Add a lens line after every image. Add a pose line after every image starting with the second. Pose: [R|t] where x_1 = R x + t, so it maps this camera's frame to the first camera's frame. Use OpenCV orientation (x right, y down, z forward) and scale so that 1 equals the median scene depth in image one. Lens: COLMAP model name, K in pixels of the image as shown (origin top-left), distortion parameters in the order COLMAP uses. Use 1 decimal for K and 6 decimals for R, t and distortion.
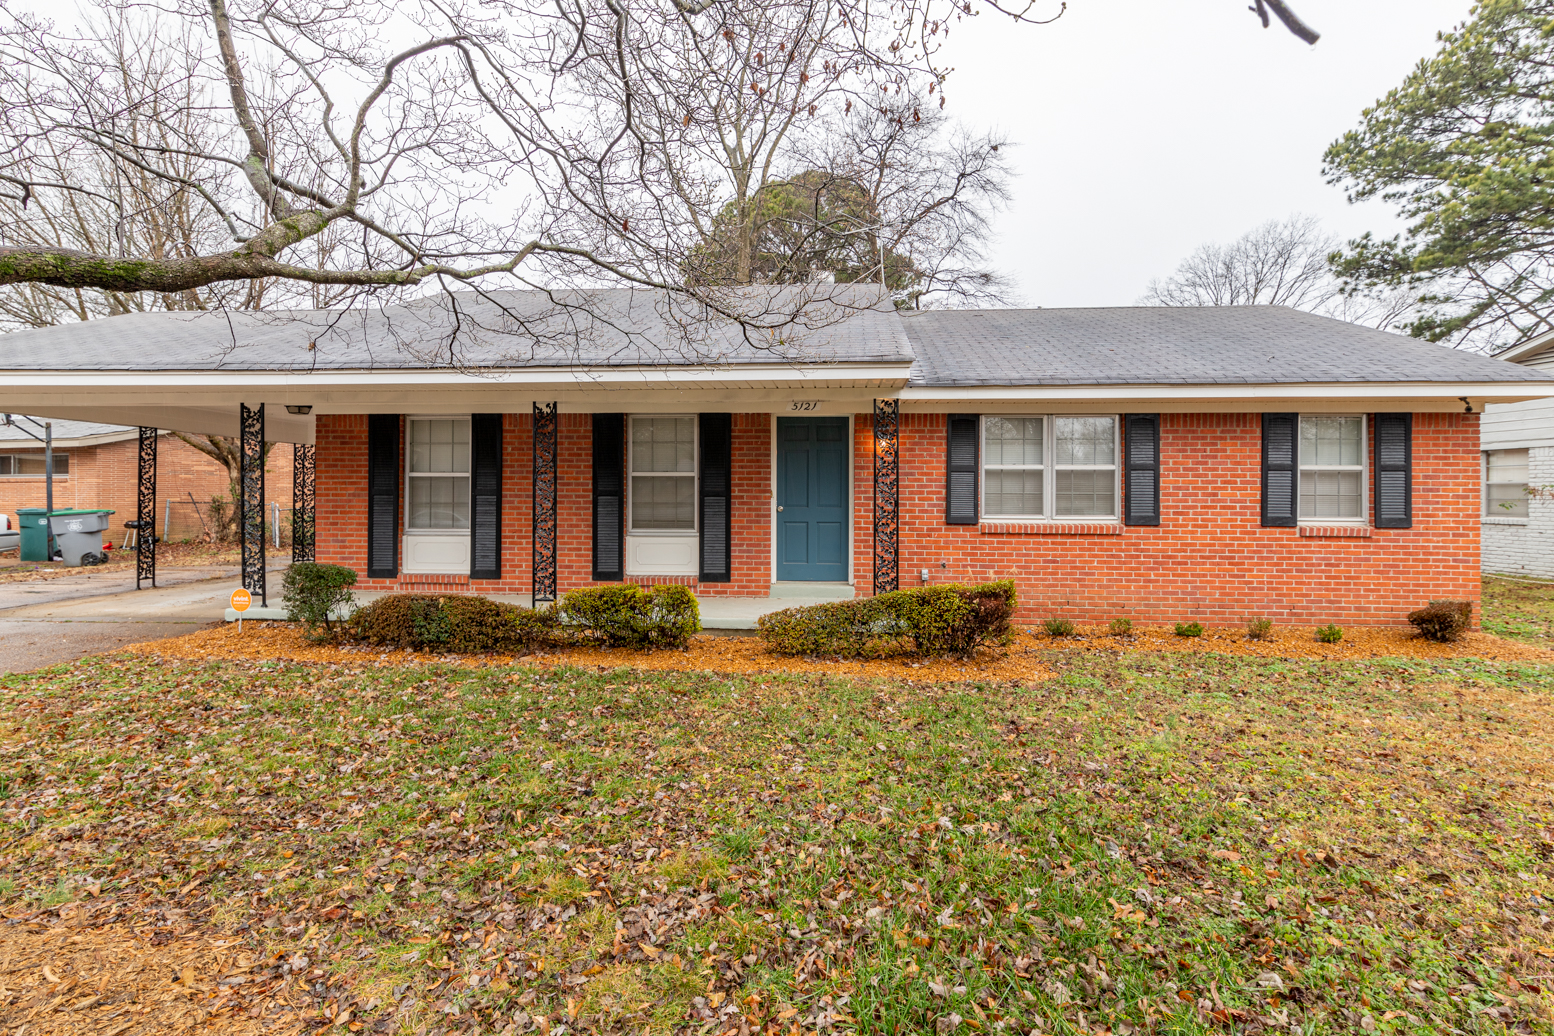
lens RADIAL K [[725.2, 0, 779.9], [0, 725.2, 503.7], [0, 0, 1]] dist [-0.004677, 0.000534]
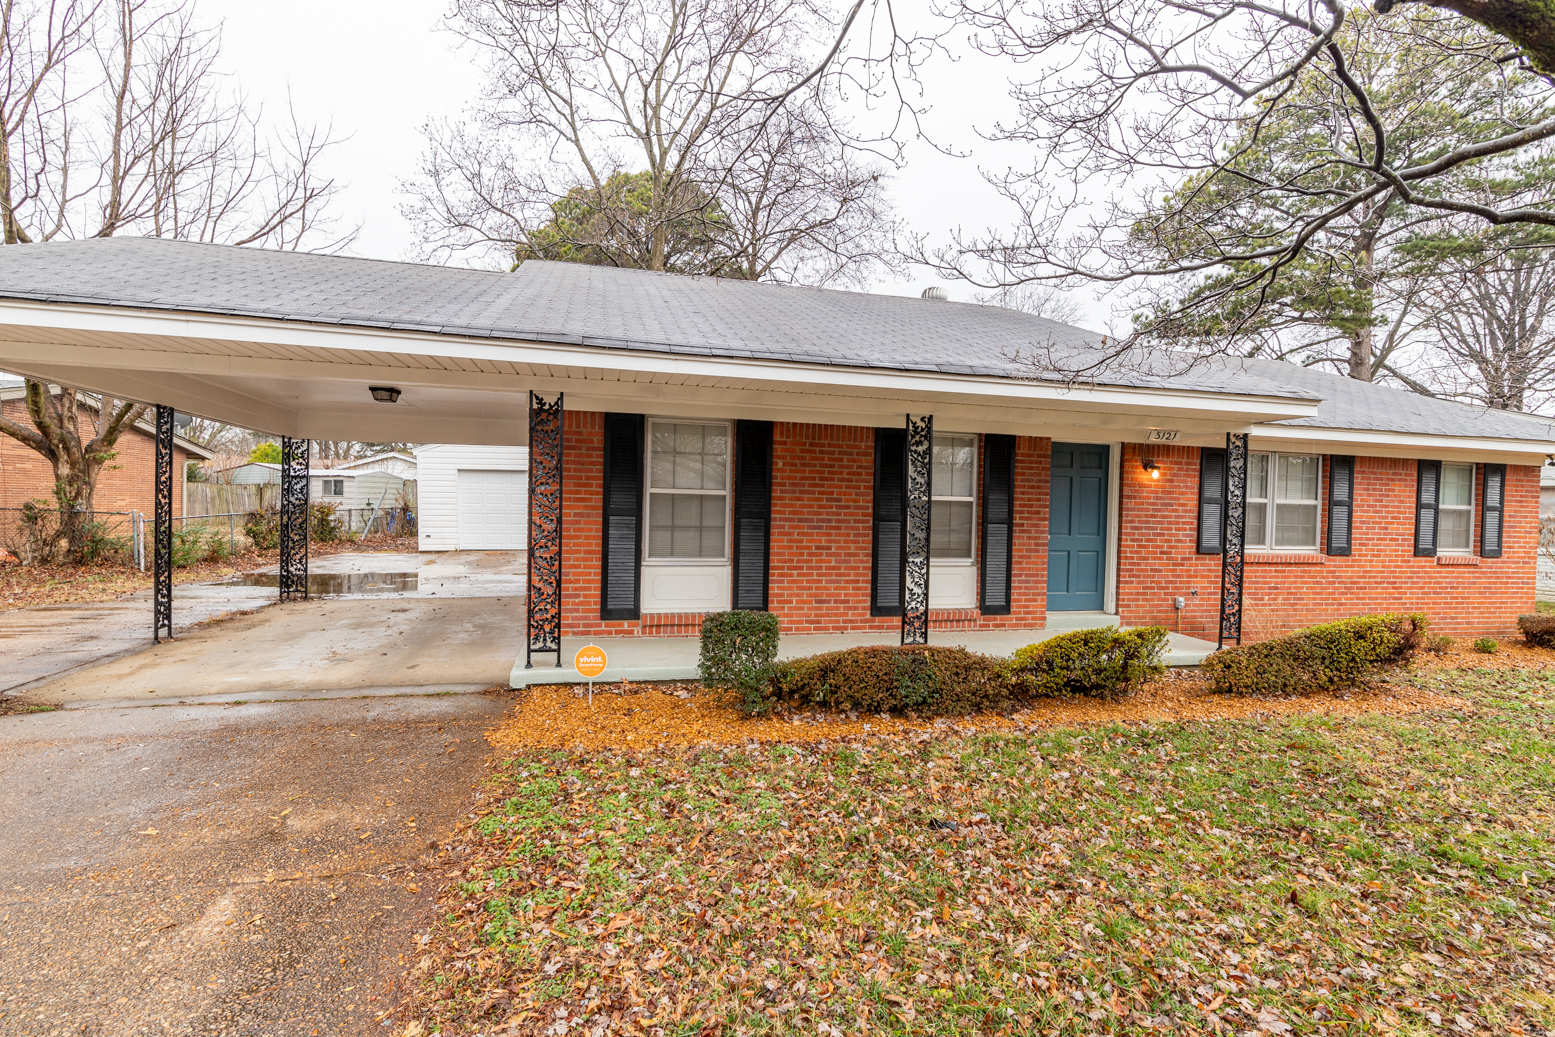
lens RADIAL K [[725.6, 0, 777.0], [0, 725.6, 527.7], [0, 0, 1]] dist [-0.004677, 0.000534]
pose [[0.951918, 0.011766, 0.306127, -0.645153], [-0.016883, 0.999758, 0.014072, -0.013057], [-0.305888, -0.018563, 0.951887, 0.196093]]
